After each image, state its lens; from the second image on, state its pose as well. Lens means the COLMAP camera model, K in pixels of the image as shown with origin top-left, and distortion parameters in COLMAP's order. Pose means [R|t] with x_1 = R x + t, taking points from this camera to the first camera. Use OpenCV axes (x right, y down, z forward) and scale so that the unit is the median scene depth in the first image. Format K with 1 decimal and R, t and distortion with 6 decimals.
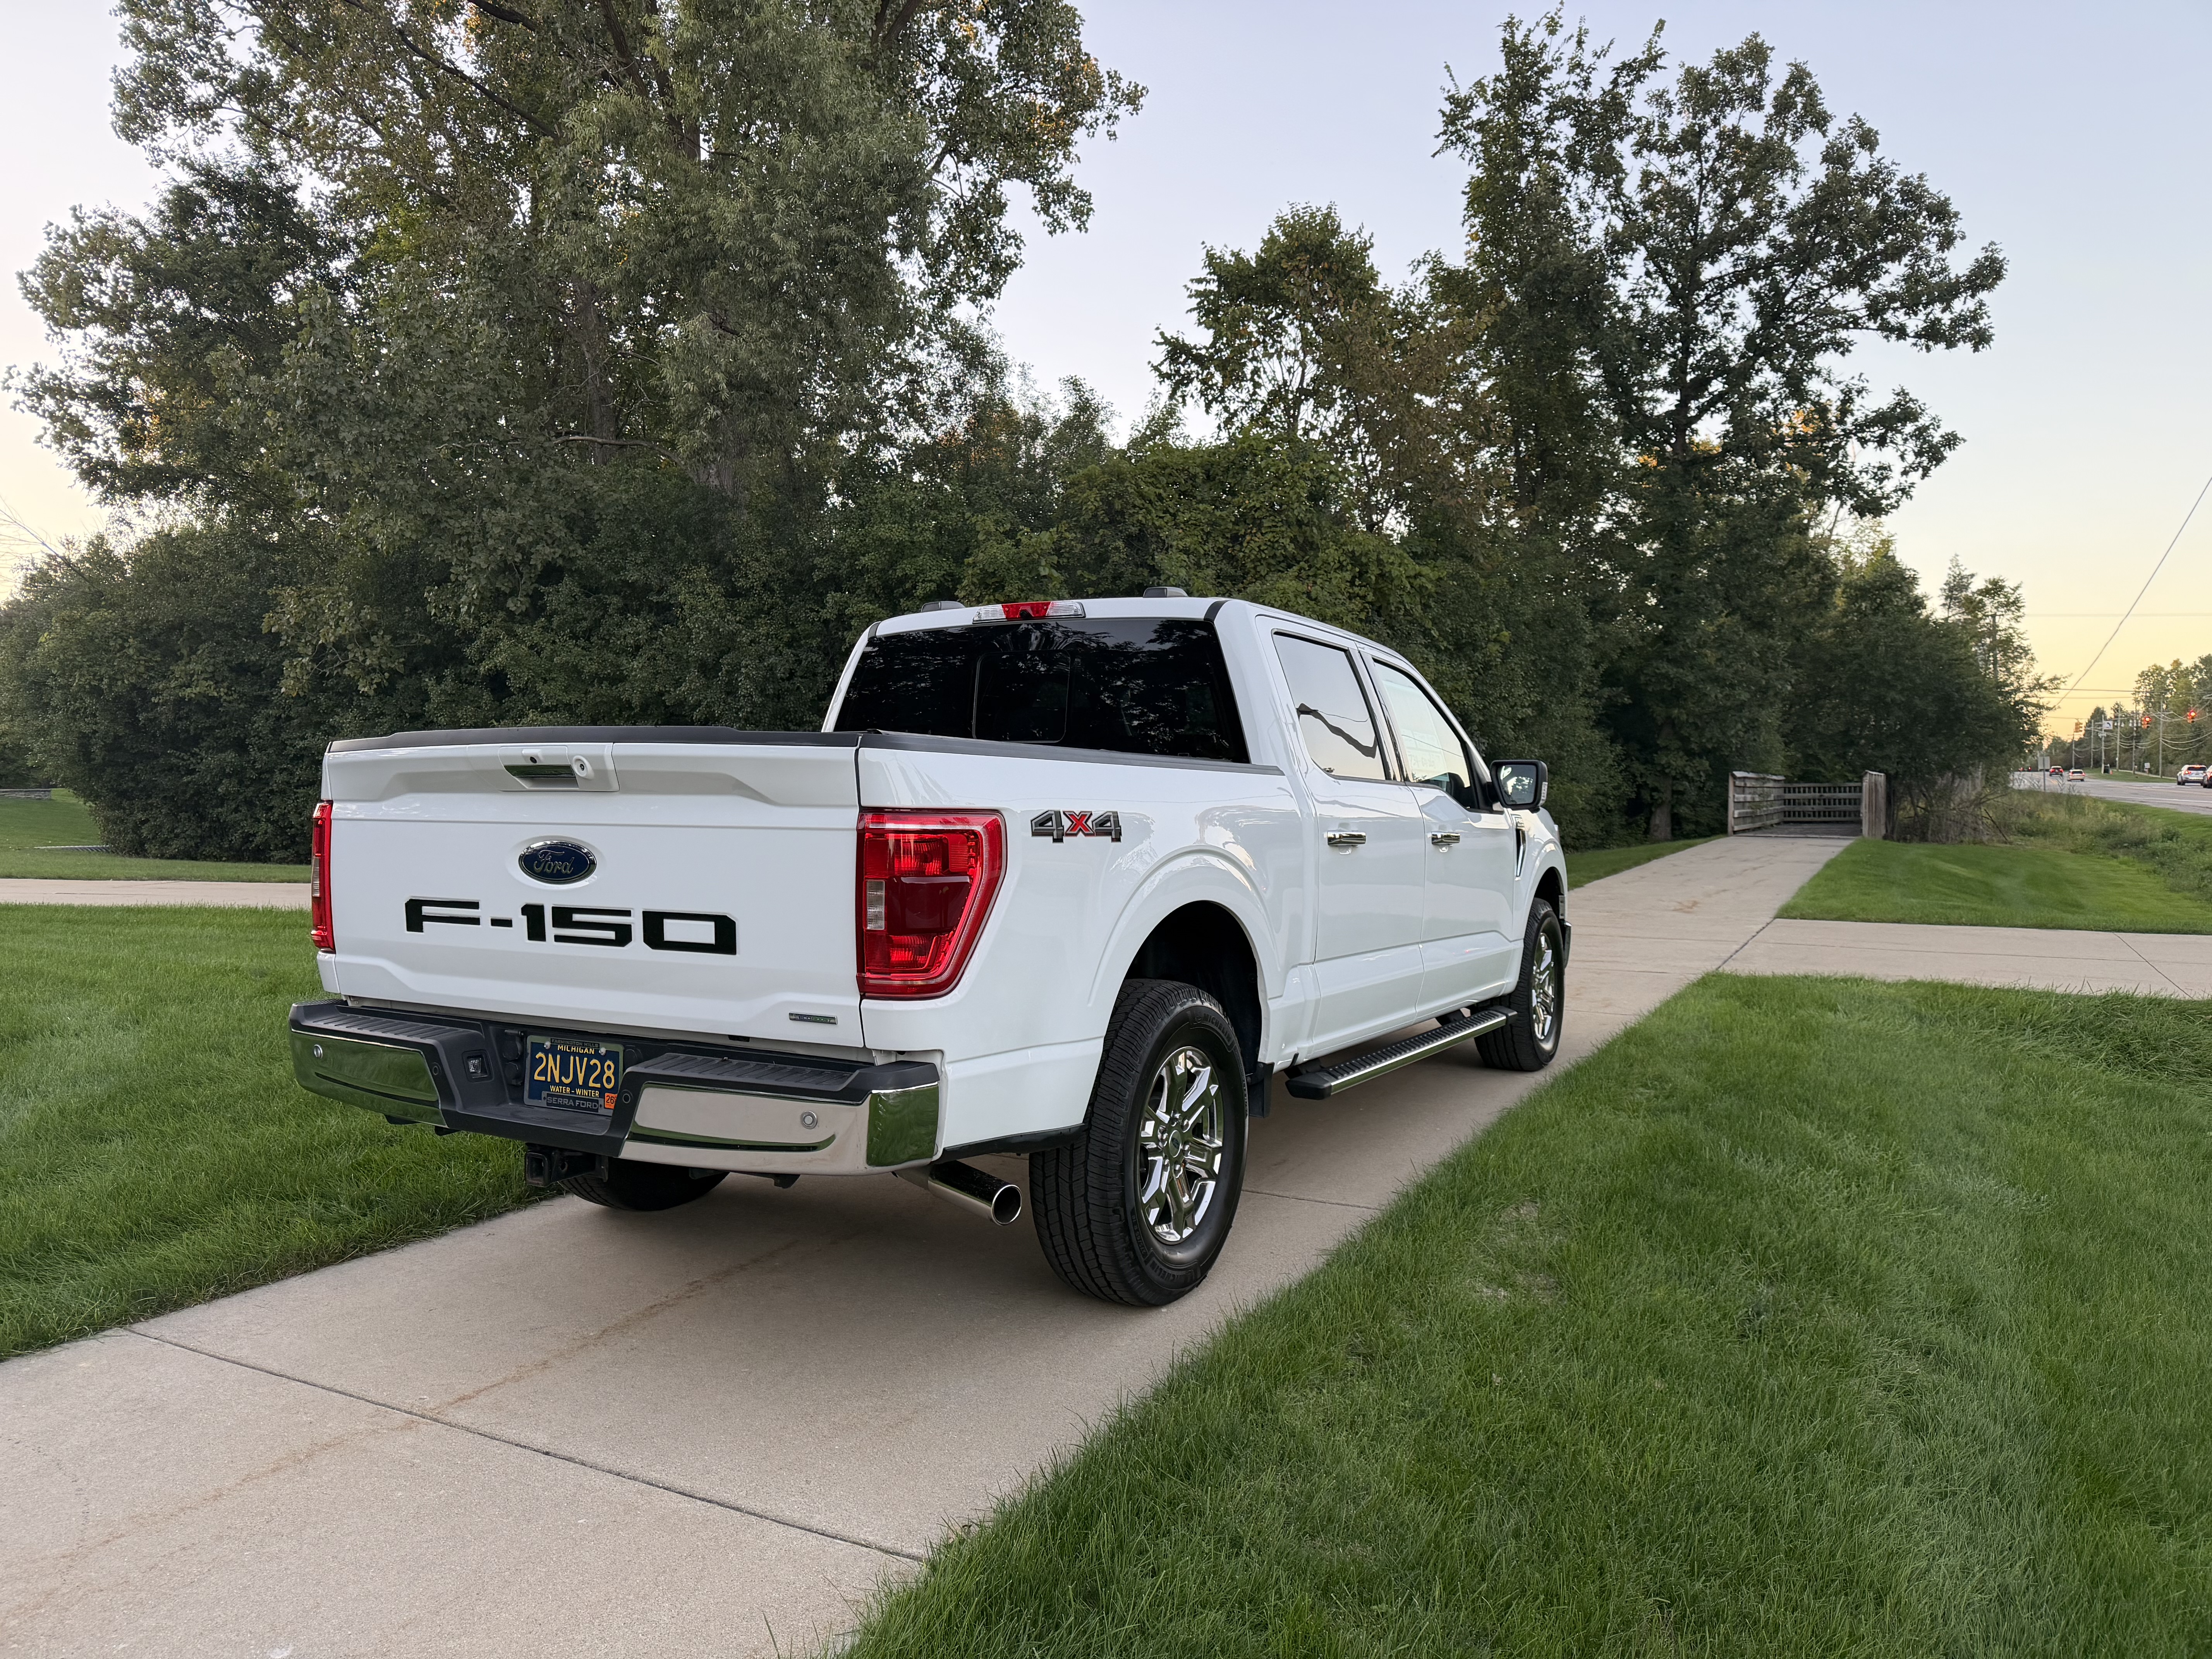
lens RADIAL K [[1562.0, 0, 1100.4], [0, 1562.0, 827.8], [0, 0, 1]] dist [0.021315, -0.034804]
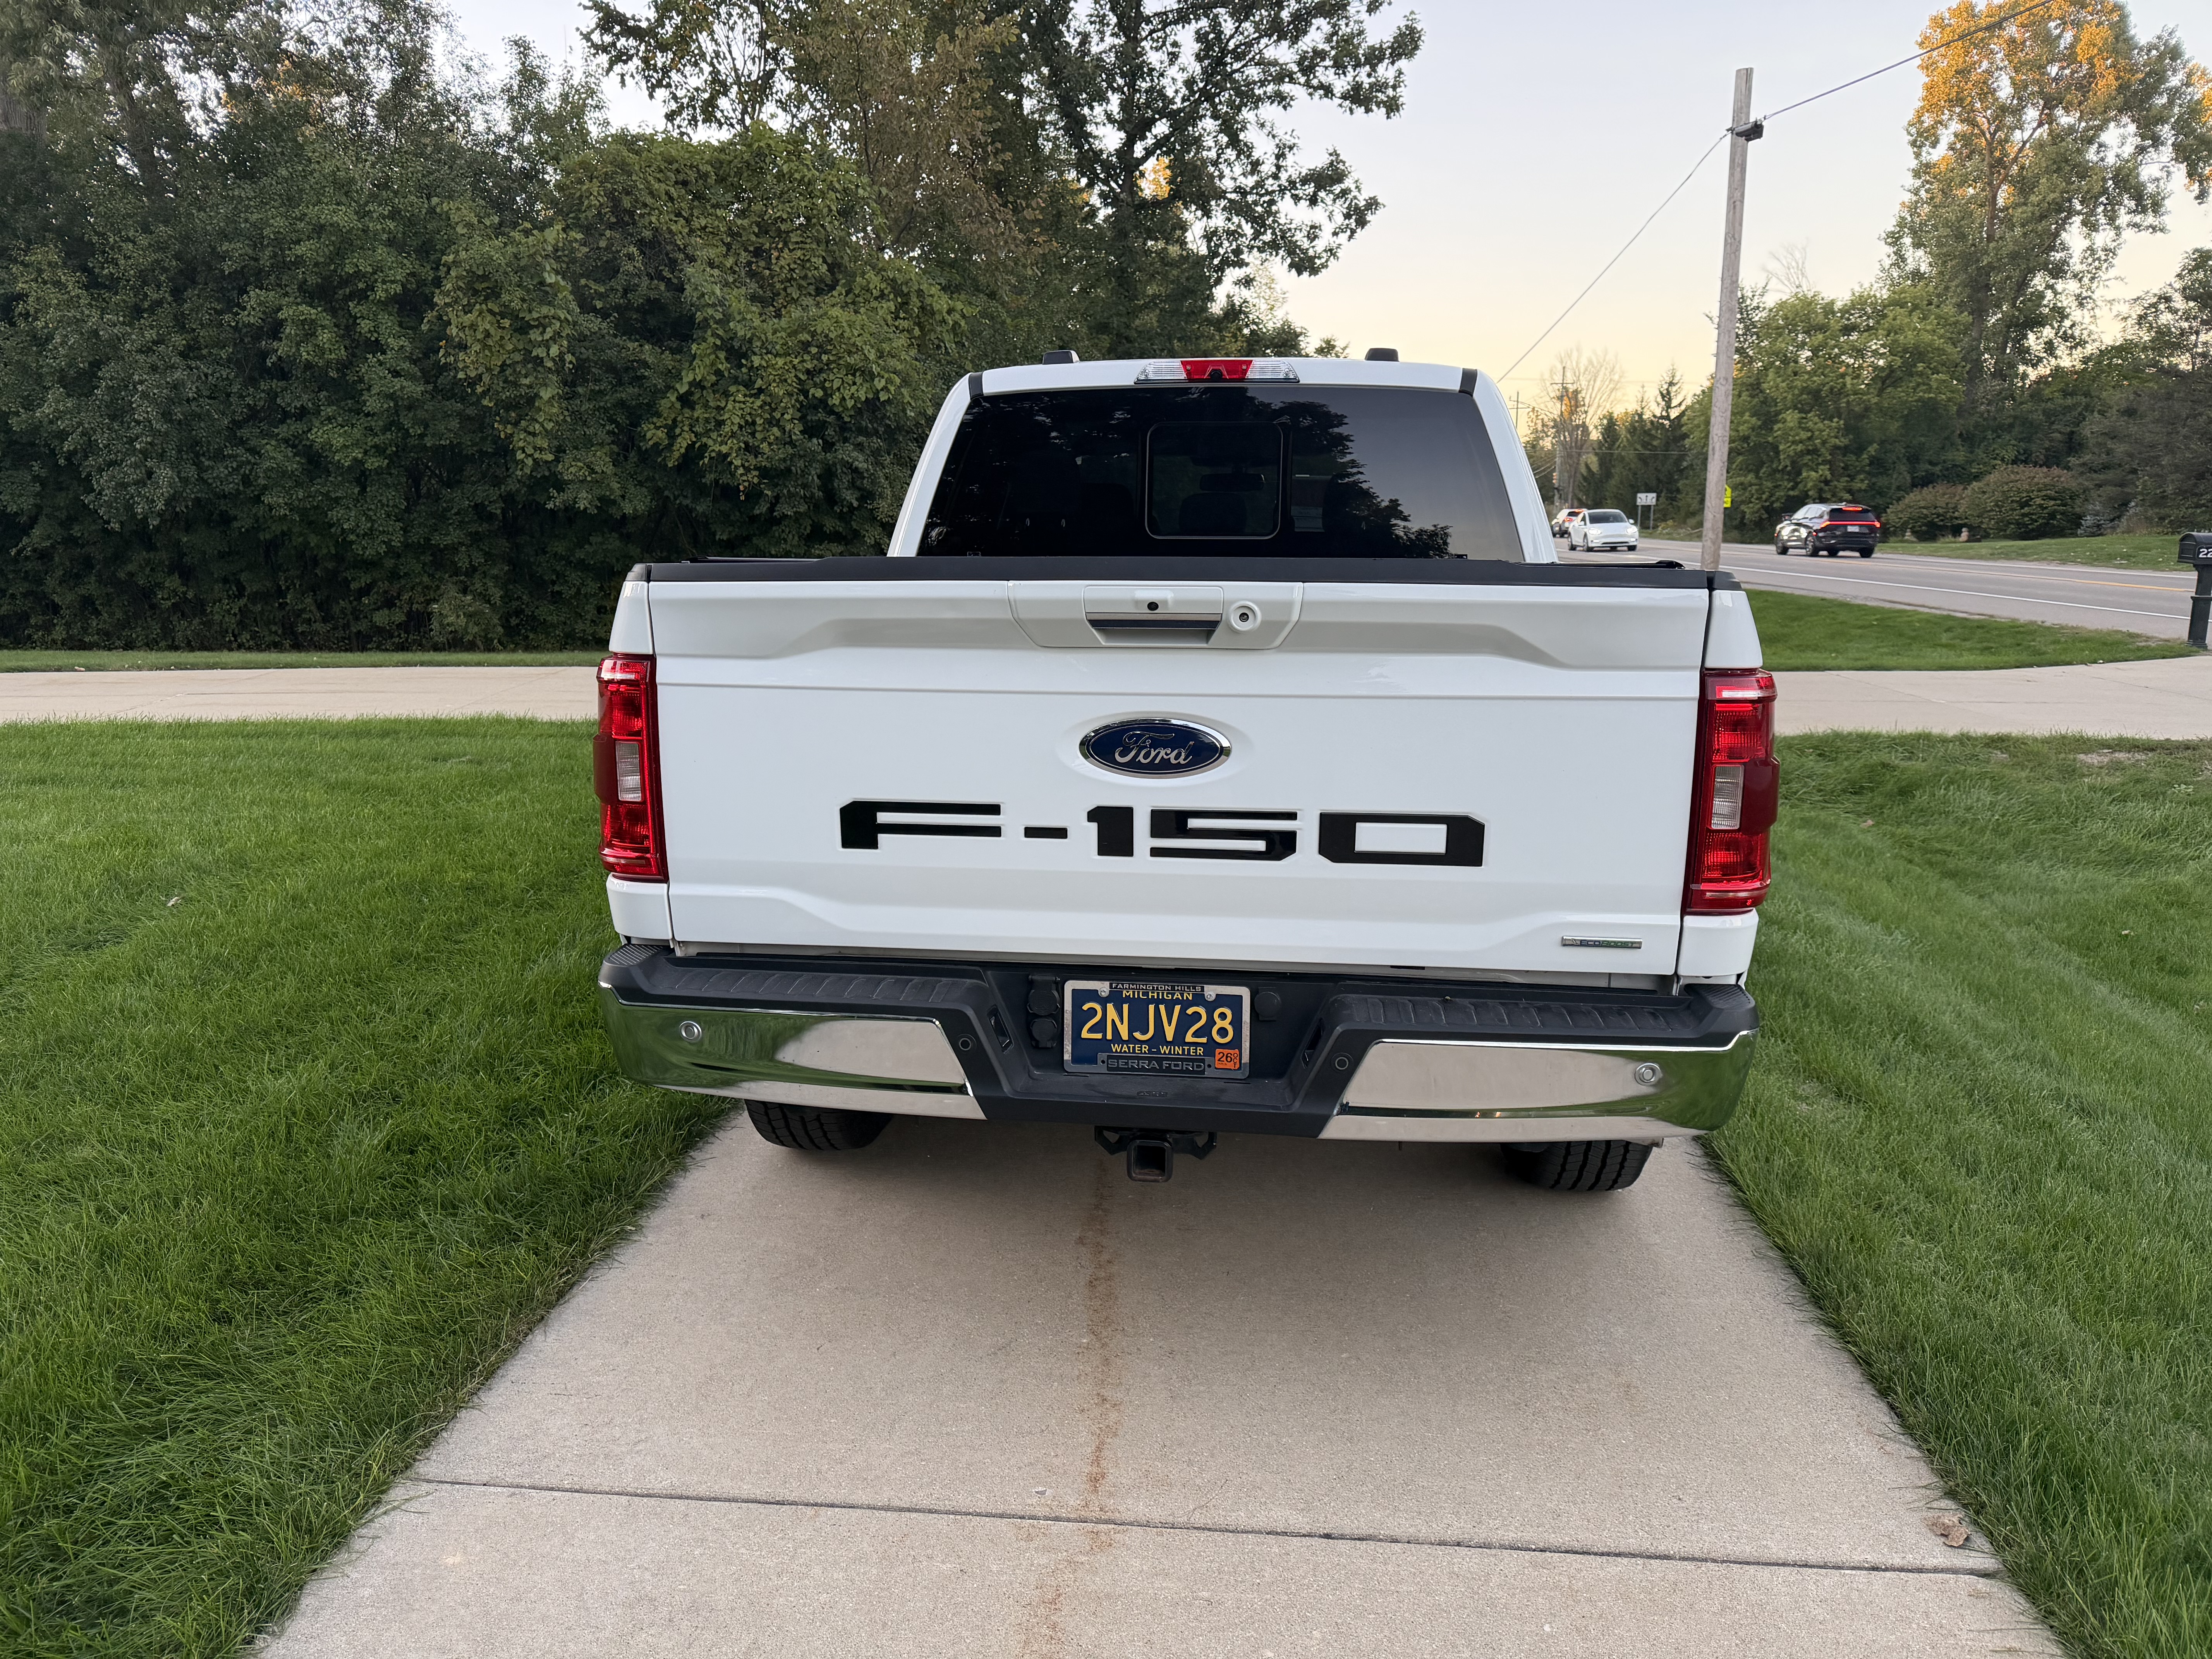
lens RADIAL K [[1562.0, 0, 1127.1], [0, 1562.0, 820.7], [0, 0, 1]] dist [0.021315, -0.034804]
pose [[0.915344, -0.070208, 0.396505, -0.101529], [0.005377, 0.986726, 0.162302, -0.009506], [-0.402637, -0.146430, 0.903572, 0.056771]]
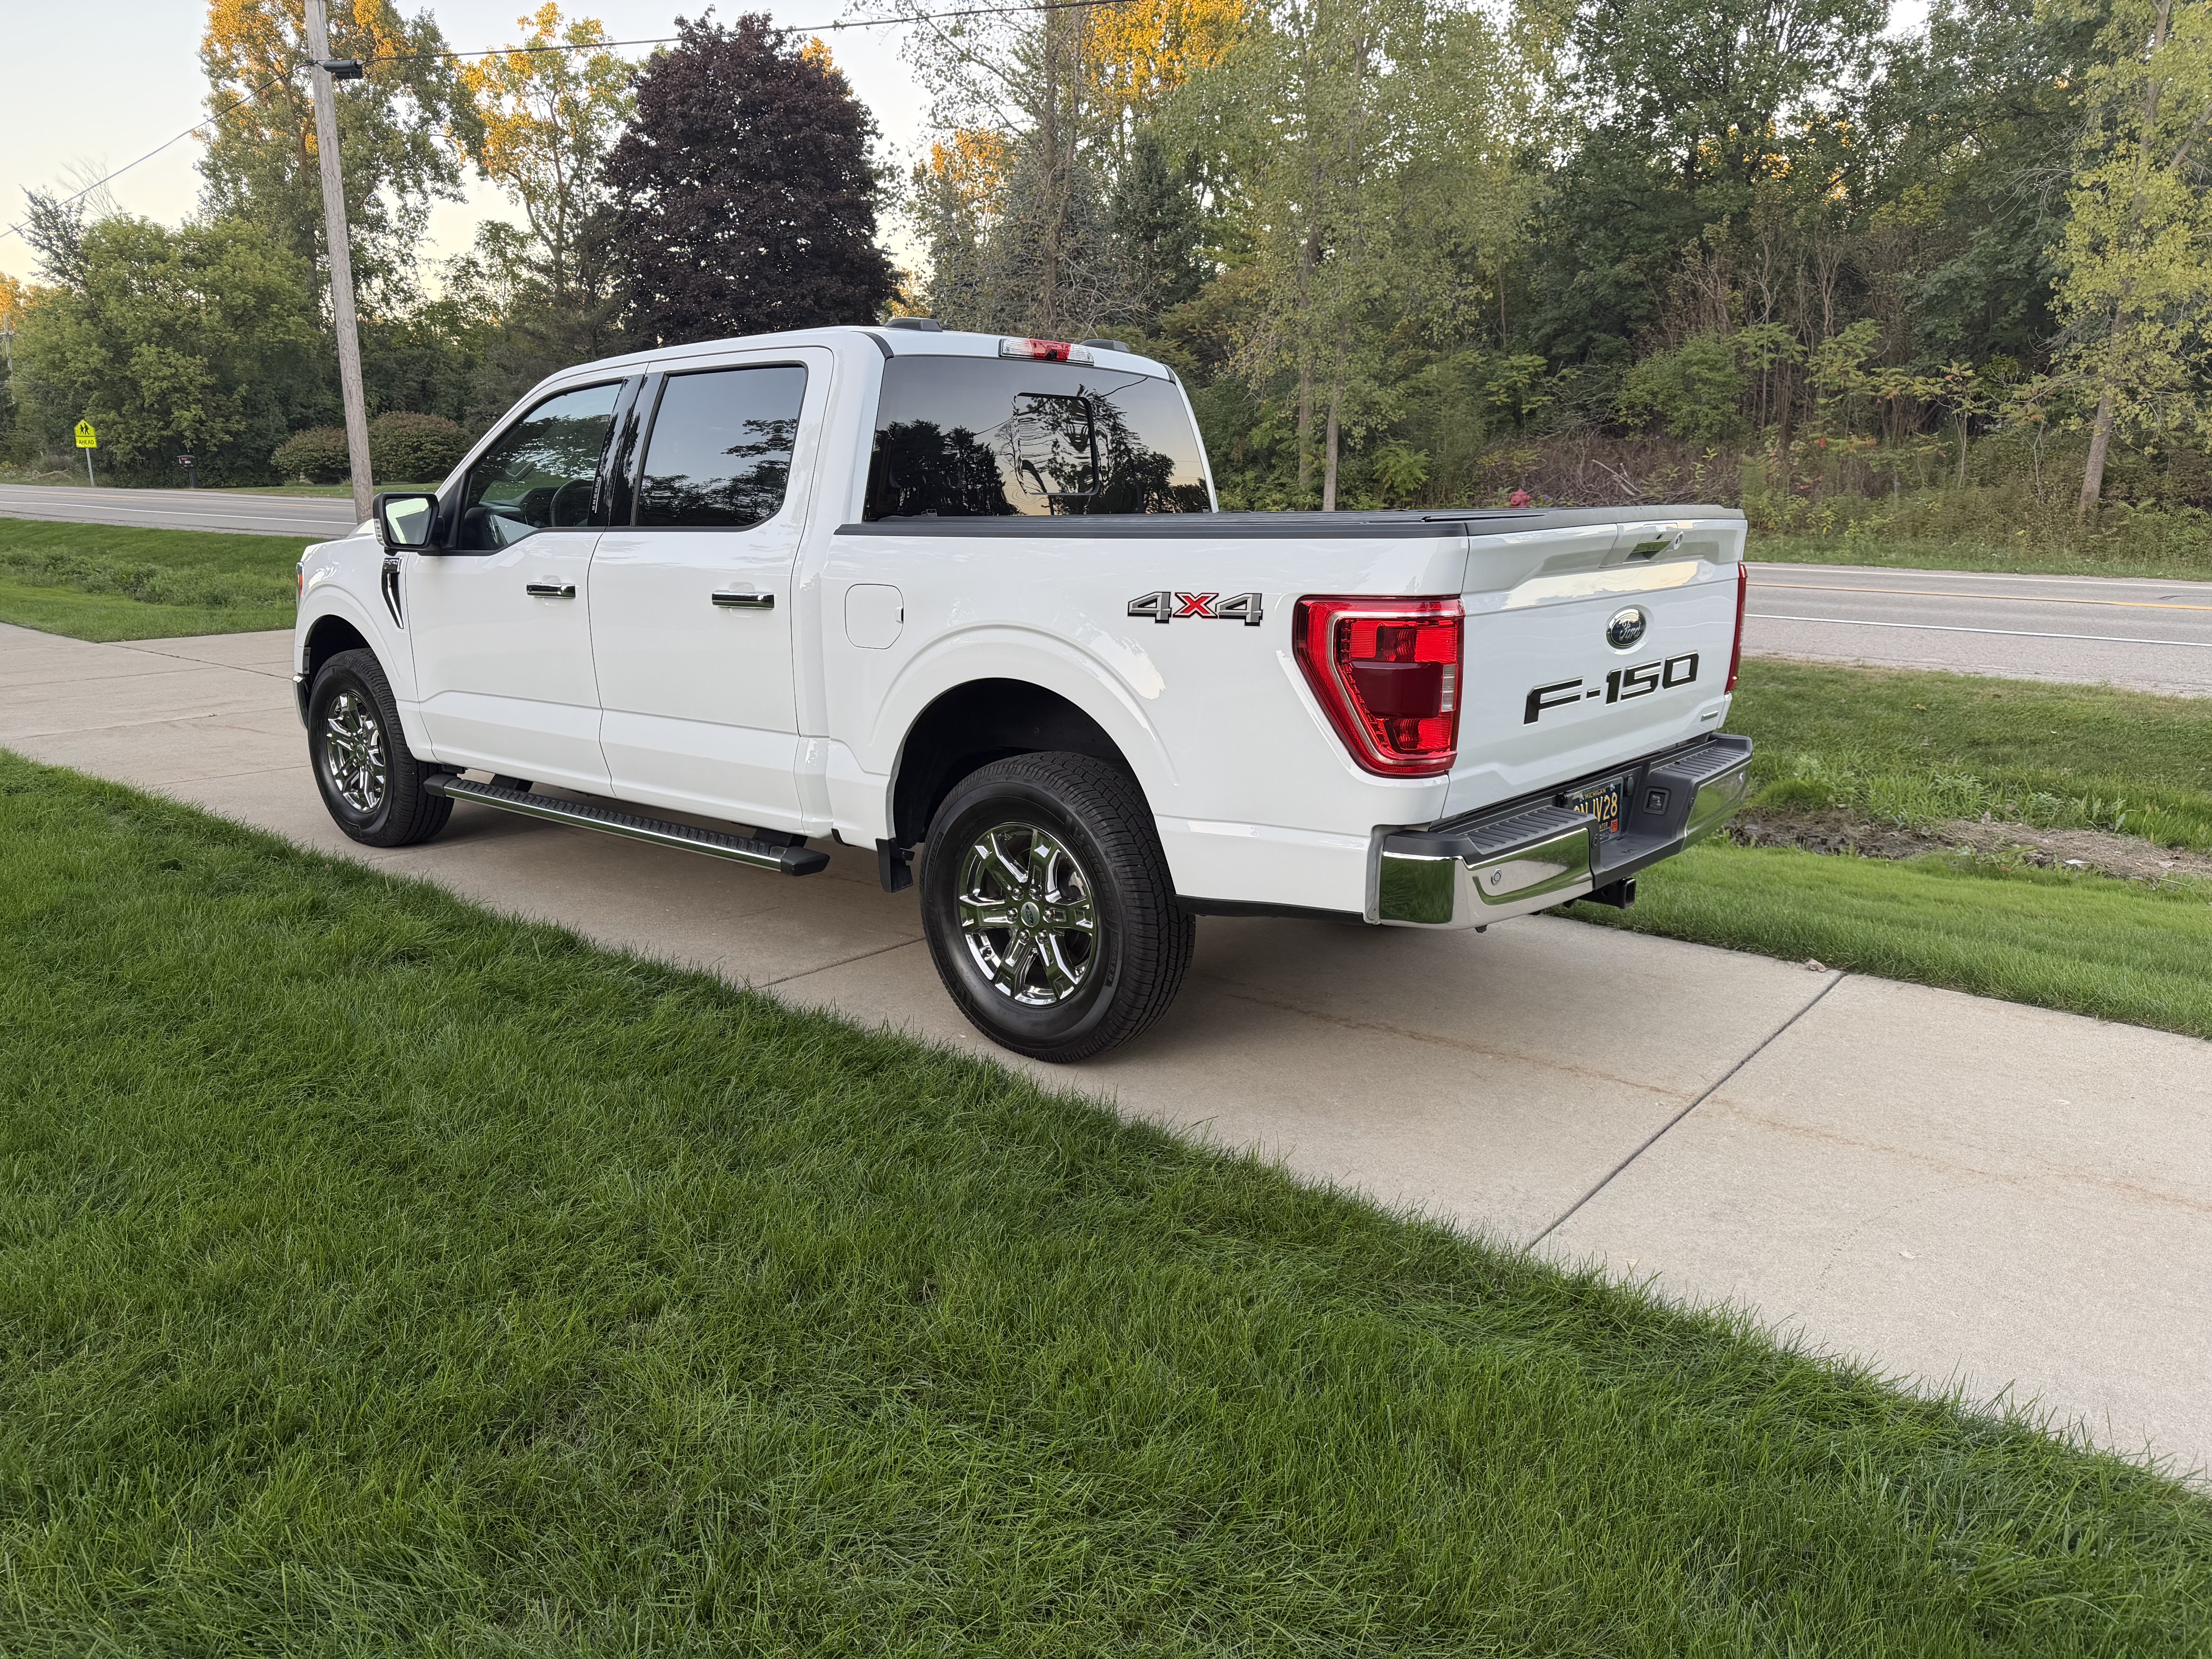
lens RADIAL K [[1562.0, 0, 1099.5], [0, 1562.0, 808.8], [0, 0, 1]] dist [0.021315, -0.034804]
pose [[0.180388, -0.202489, 0.962527, -0.241247], [0.018162, 0.979099, 0.202571, -0.013767], [-0.983428, -0.019060, 0.180295, 0.184357]]
